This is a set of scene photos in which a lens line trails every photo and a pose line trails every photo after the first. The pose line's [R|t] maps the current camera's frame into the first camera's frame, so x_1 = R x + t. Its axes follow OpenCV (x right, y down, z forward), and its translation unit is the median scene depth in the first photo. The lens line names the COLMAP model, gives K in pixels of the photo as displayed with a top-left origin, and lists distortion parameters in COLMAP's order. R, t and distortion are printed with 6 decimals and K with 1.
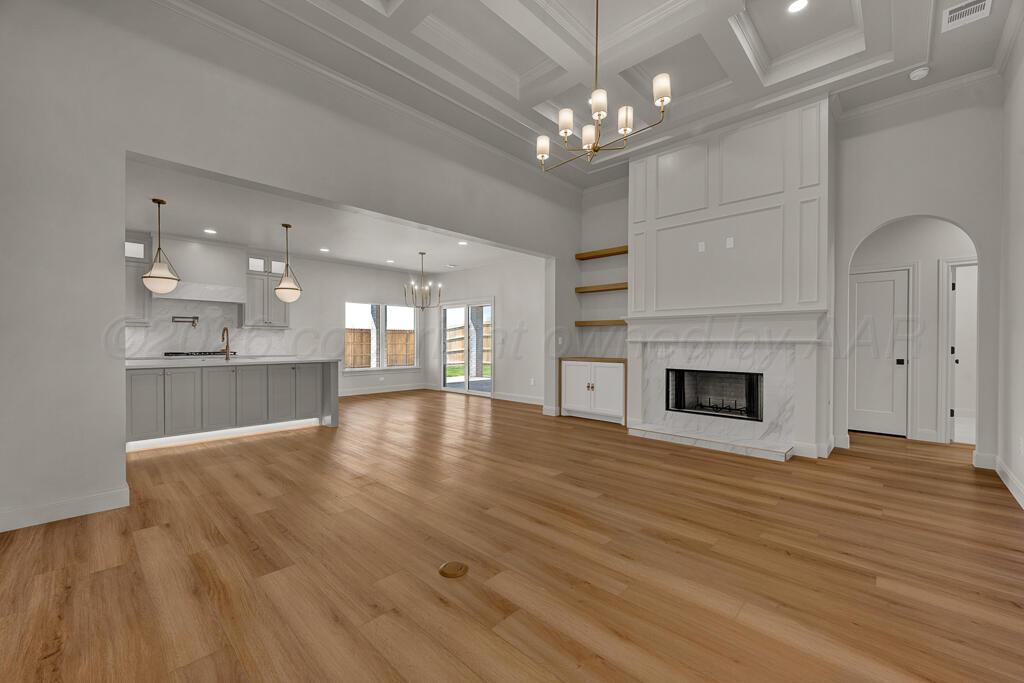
lens RADIAL K [[407.3, 0, 512.0], [0, 407.3, 341.5], [0, 0, 1]] dist [0.000056, -0.000025]
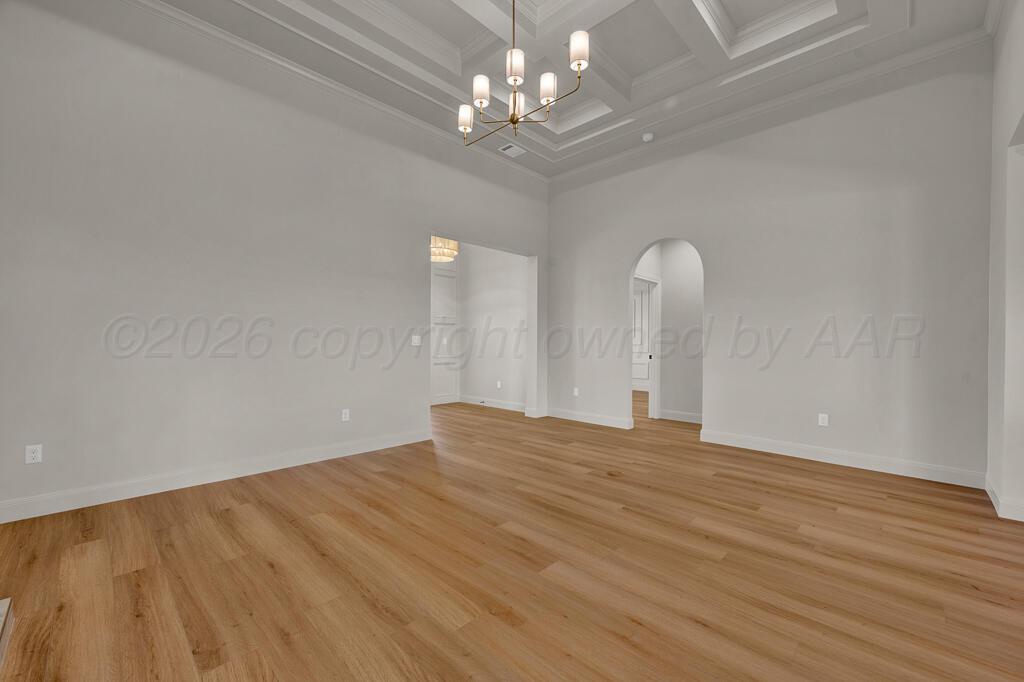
lens RADIAL K [[412.6, 0, 512.4], [0, 412.6, 346.9], [0, 0, 1]] dist [0.000221, -0.000013]
pose [[-0.999910, -0.010354, 0.008526, 0.220990], [-0.010319, 0.999938, 0.004147, 0.007383], [-0.008568, 0.004058, -0.999955, 2.137478]]
